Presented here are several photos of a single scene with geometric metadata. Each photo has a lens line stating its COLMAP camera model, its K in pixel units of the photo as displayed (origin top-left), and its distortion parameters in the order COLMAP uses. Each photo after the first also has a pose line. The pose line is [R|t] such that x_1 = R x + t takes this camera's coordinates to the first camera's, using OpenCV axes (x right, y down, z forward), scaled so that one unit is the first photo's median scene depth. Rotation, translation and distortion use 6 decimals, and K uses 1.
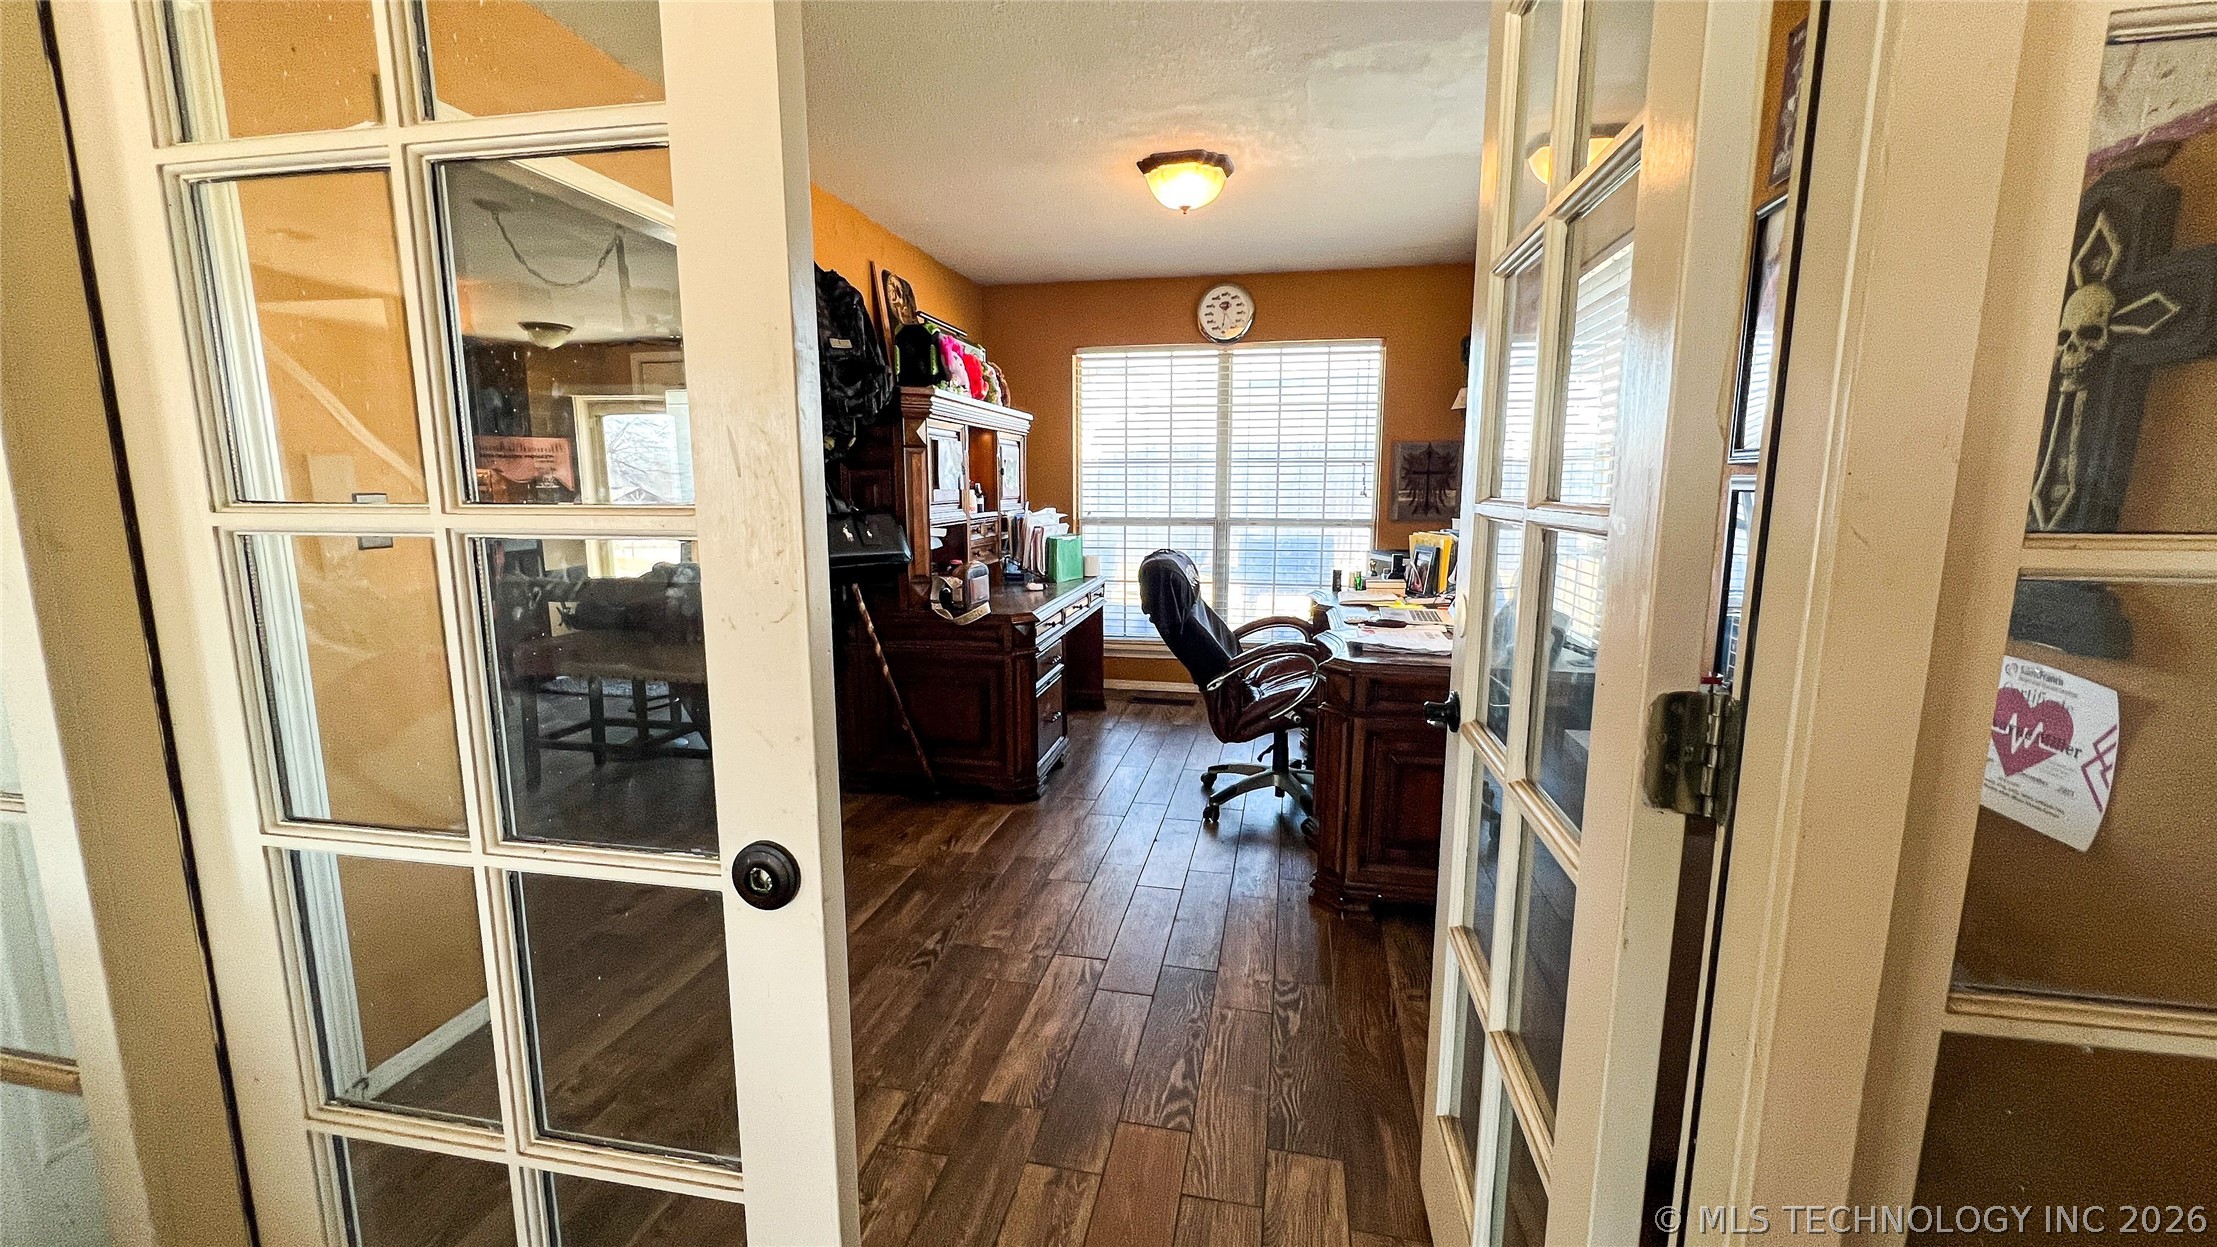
lens RADIAL K [[887.7, 0, 1111.1], [0, 887.7, 628.1], [0, 0, 1]] dist [-0.000502, 0.000277]
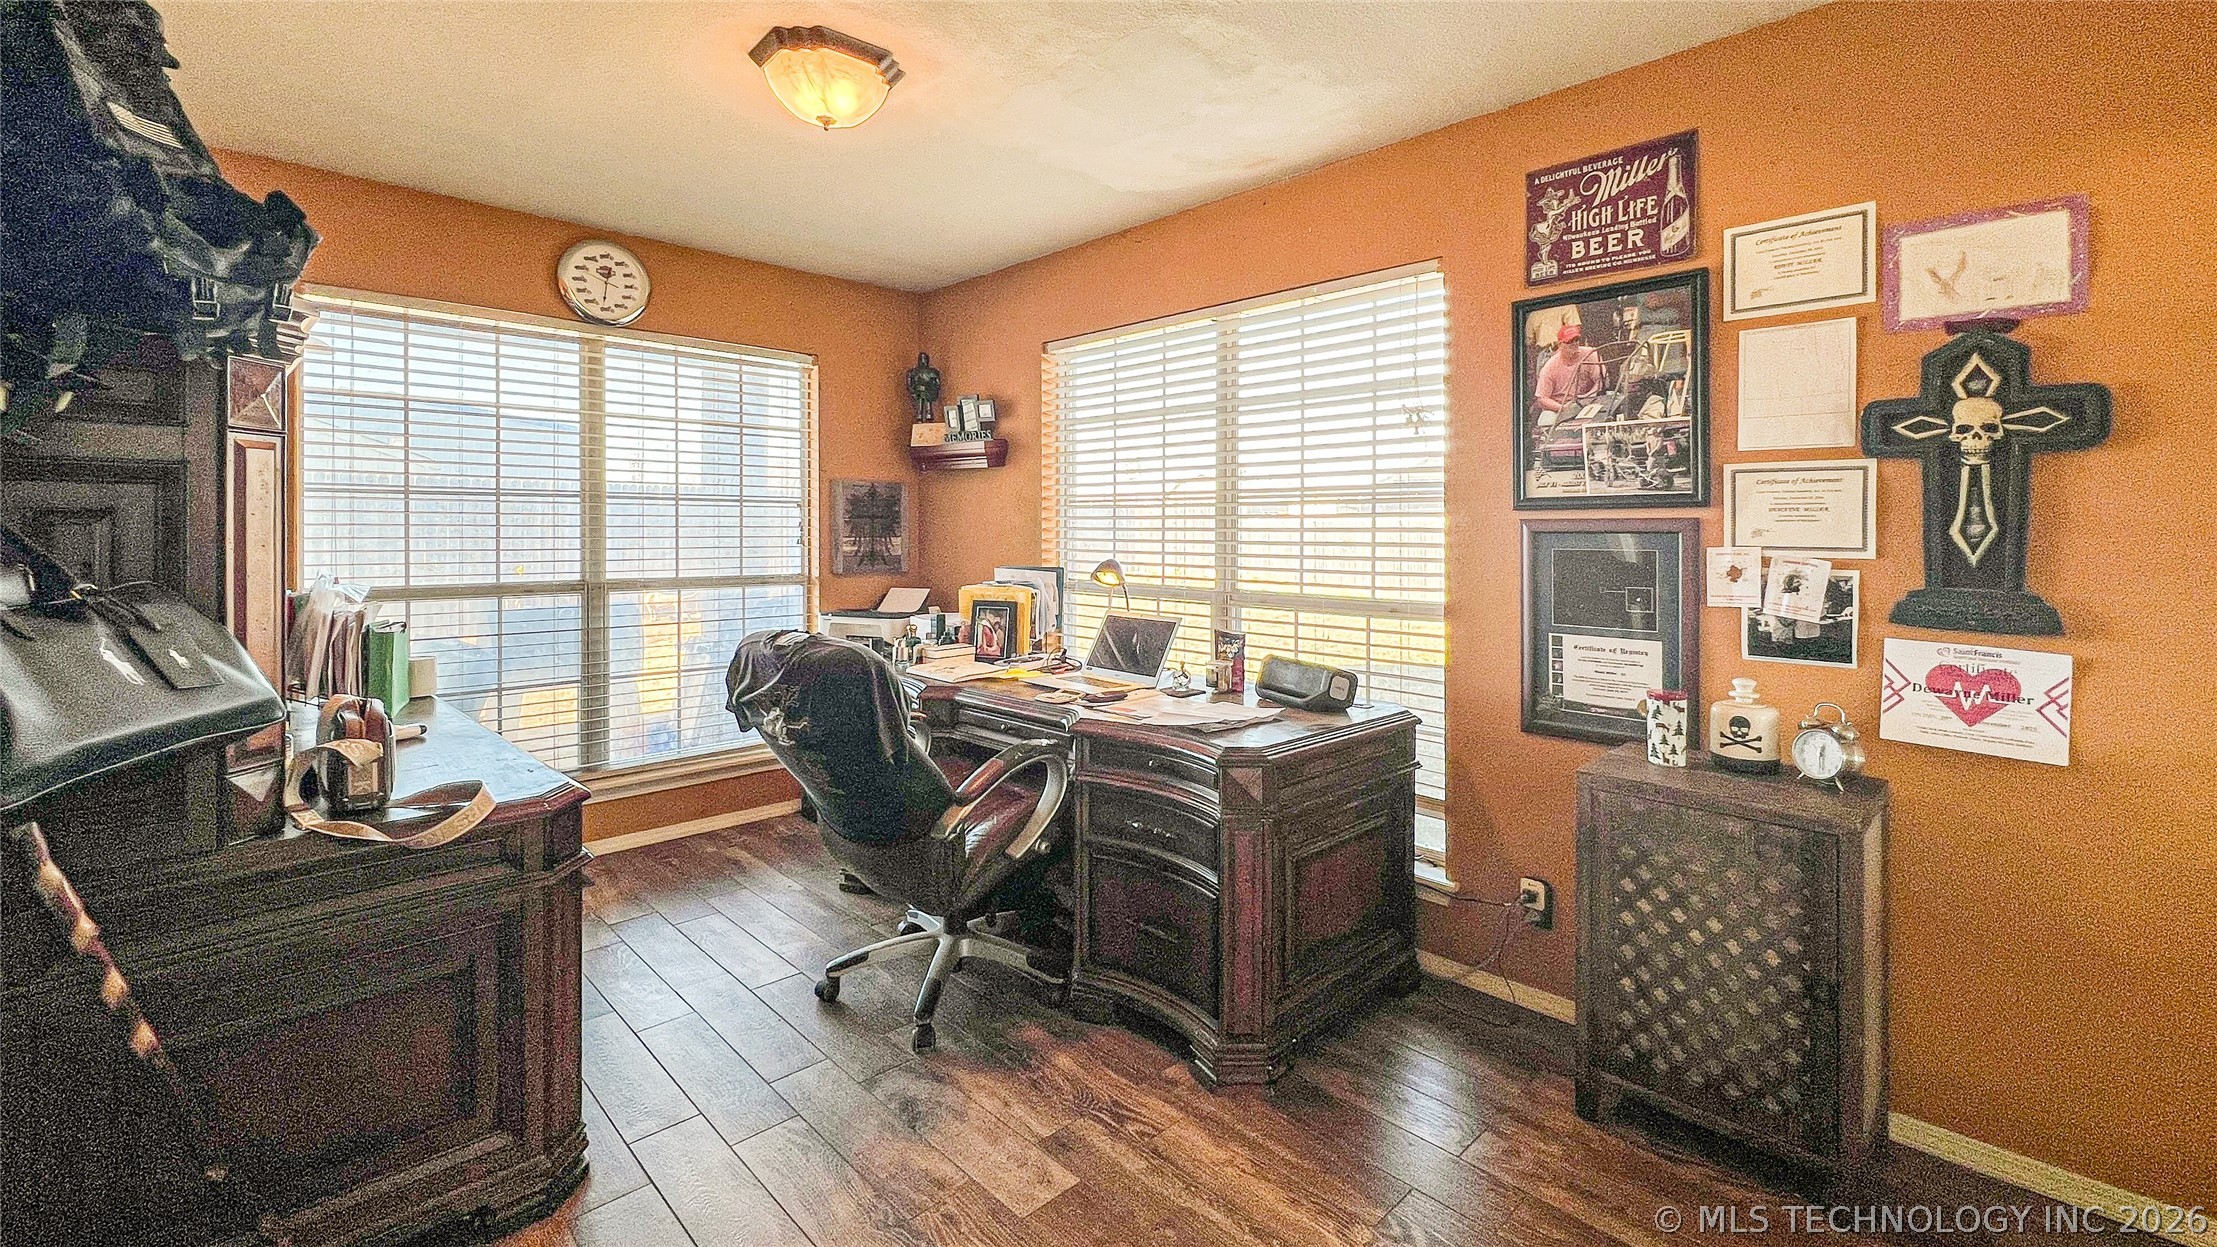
lens RADIAL K [[924.8, 0, 1129.5], [0, 924.8, 527.1], [0, 0, 1]] dist [-0.000375, -0.000149]
pose [[0.552454, 0.005616, 0.833524, -0.349372], [0.134138, 0.986345, -0.095551, -0.067582], [-0.822679, 0.164594, 0.544158, 0.449675]]
